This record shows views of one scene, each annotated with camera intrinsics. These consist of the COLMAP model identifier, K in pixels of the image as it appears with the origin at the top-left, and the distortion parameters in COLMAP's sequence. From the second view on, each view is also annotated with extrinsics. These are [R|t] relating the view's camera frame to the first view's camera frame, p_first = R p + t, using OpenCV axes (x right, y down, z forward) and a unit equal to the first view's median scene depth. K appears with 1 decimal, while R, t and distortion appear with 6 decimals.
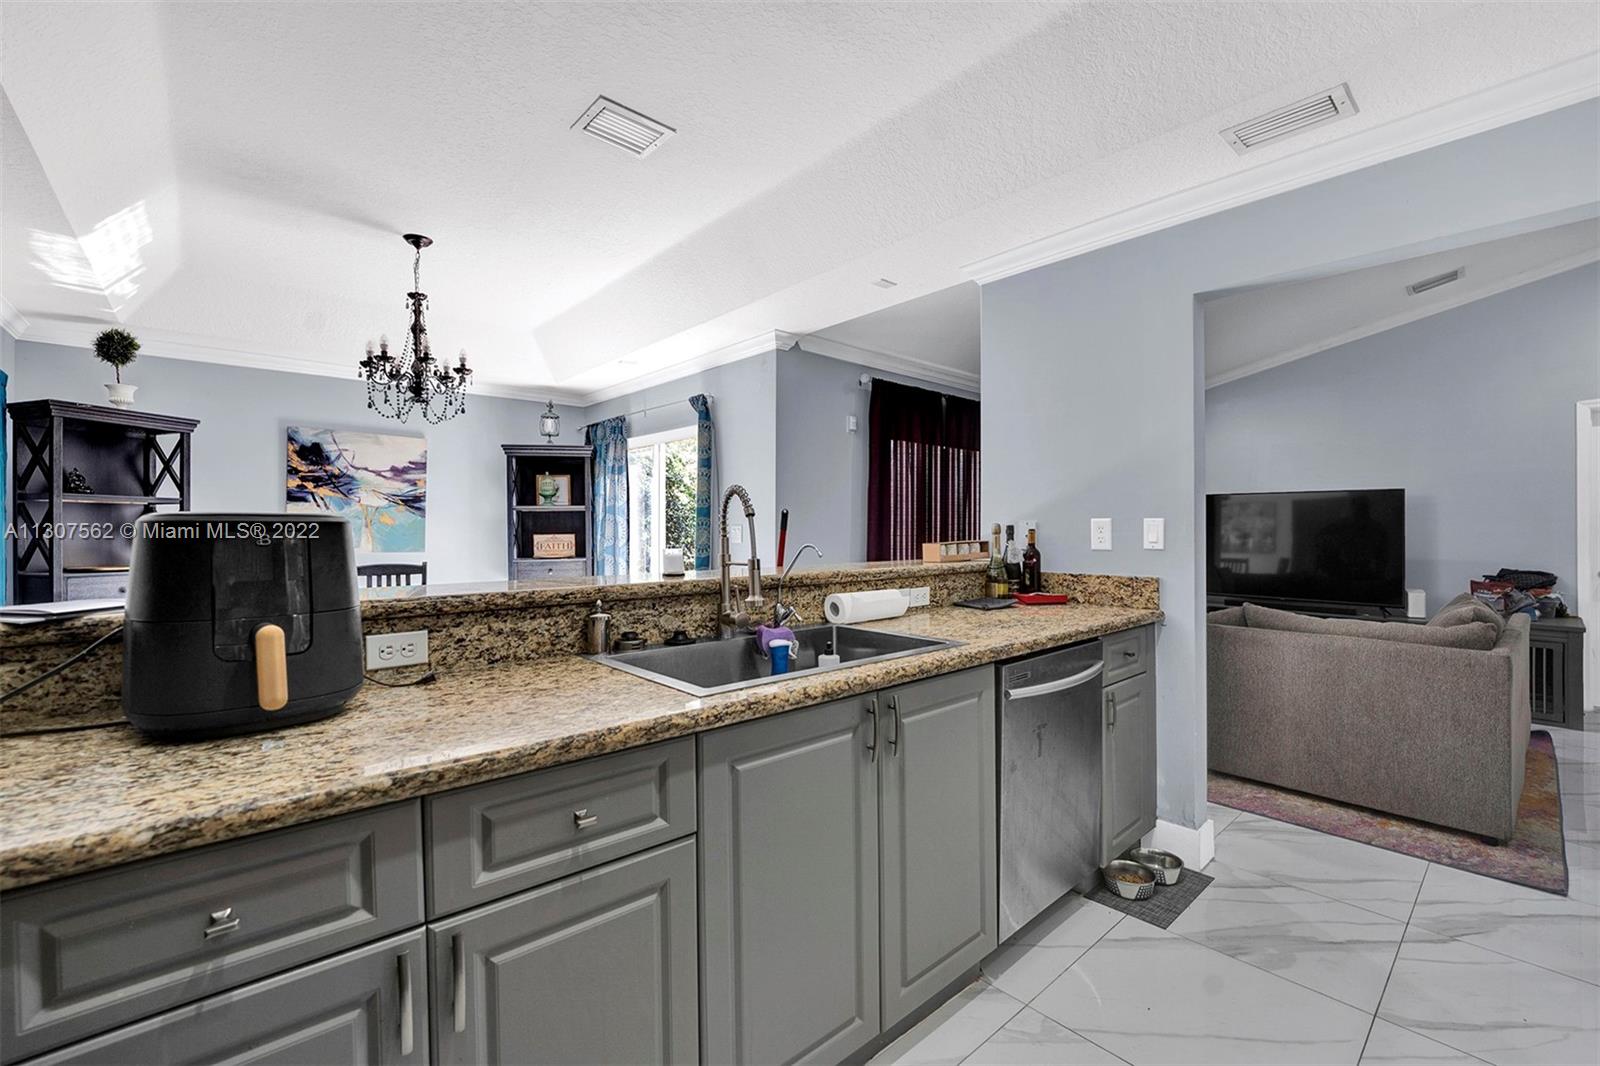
lens RADIAL K [[677.1, 0, 800.0], [0, 677.1, 533.0], [0, 0, 1]] dist [-0.001297, -0.000082]
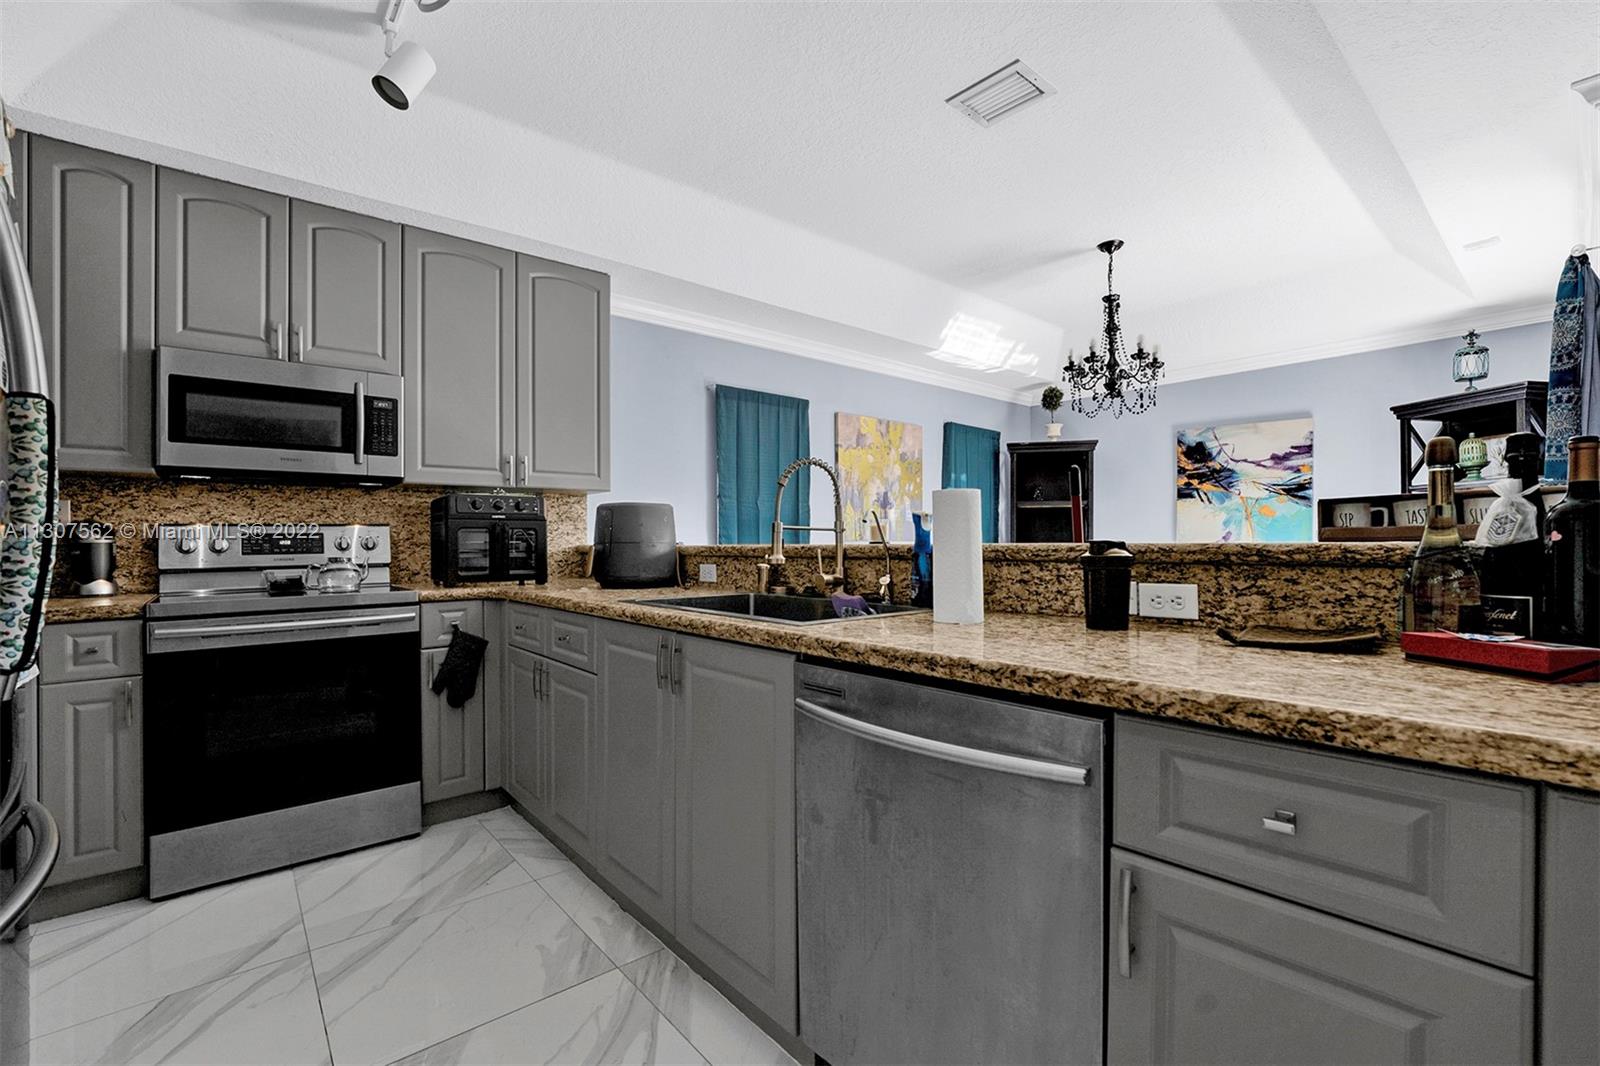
lens RADIAL K [[693.8, 0, 800.0], [0, 693.8, 533.0], [0, 0, 1]] dist [-0.000491, -0.000136]
pose [[-0.003498, -0.011135, -0.999932, 0.385747], [-0.003366, 0.999932, -0.011123, 0.025190], [0.999988, 0.003327, -0.003535, 0.375975]]
